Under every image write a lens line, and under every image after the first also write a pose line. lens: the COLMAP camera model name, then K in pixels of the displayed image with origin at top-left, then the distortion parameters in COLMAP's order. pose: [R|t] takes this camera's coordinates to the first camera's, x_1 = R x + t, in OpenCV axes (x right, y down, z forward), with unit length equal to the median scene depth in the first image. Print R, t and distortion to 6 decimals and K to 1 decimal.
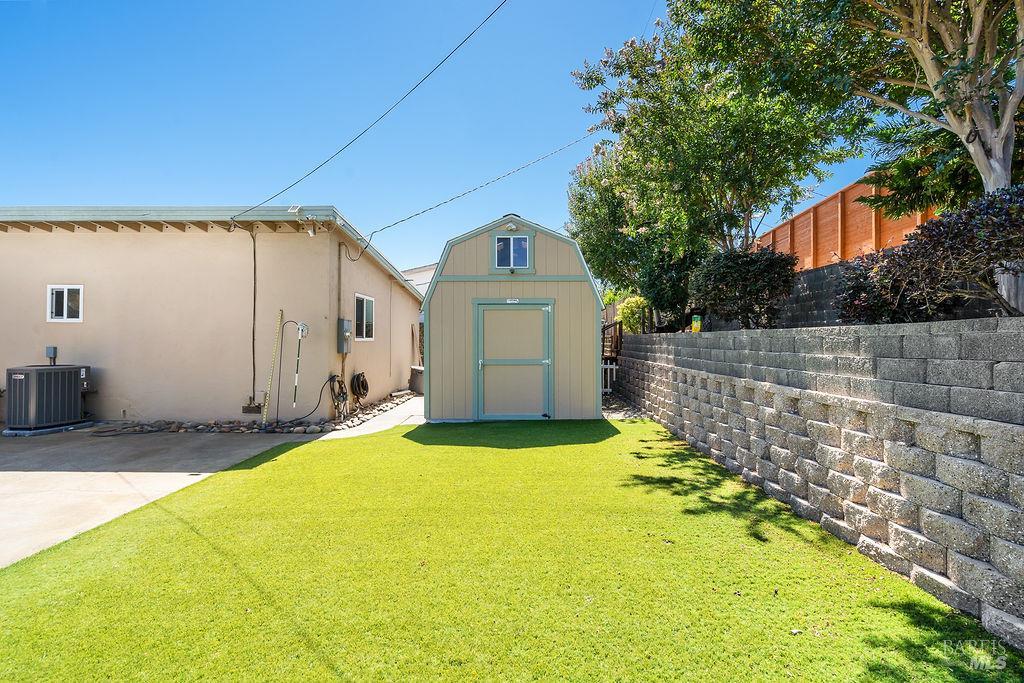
lens RADIAL K [[467.7, 0, 519.0], [0, 467.7, 337.5], [0, 0, 1]] dist [-0.003855, 0.001474]
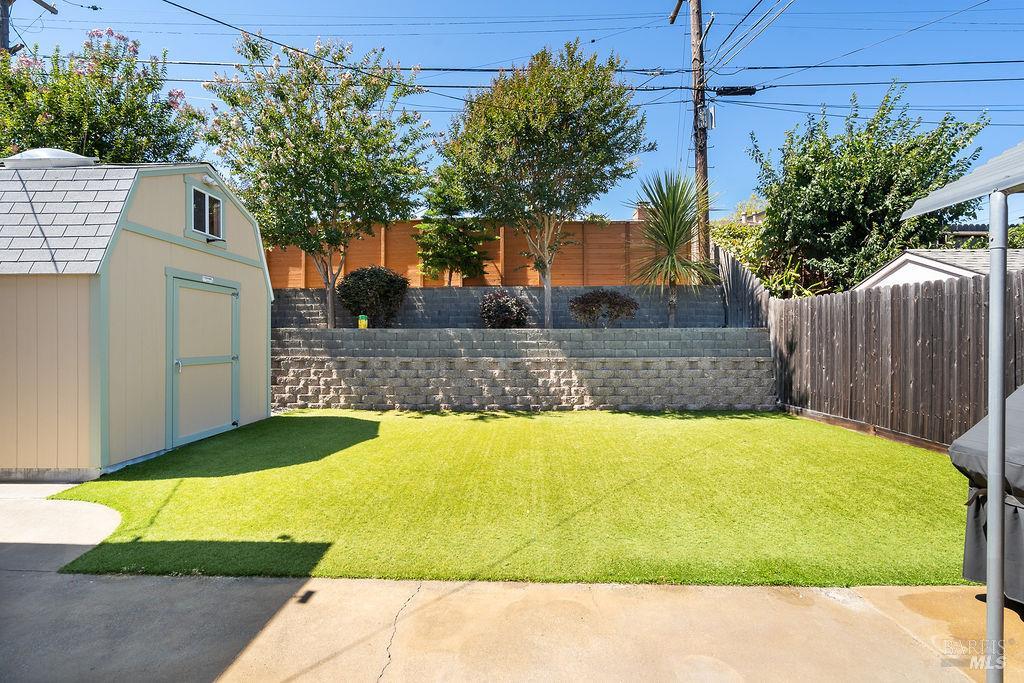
lens RADIAL K [[467.7, 0, 510.1], [0, 467.7, 339.2], [0, 0, 1]] dist [-0.003855, 0.001474]
pose [[0.006798, 0.006877, 0.999953, -0.757054], [-0.006418, 0.999956, -0.006833, 0.020205], [-0.999956, -0.006371, 0.006842, 0.508557]]
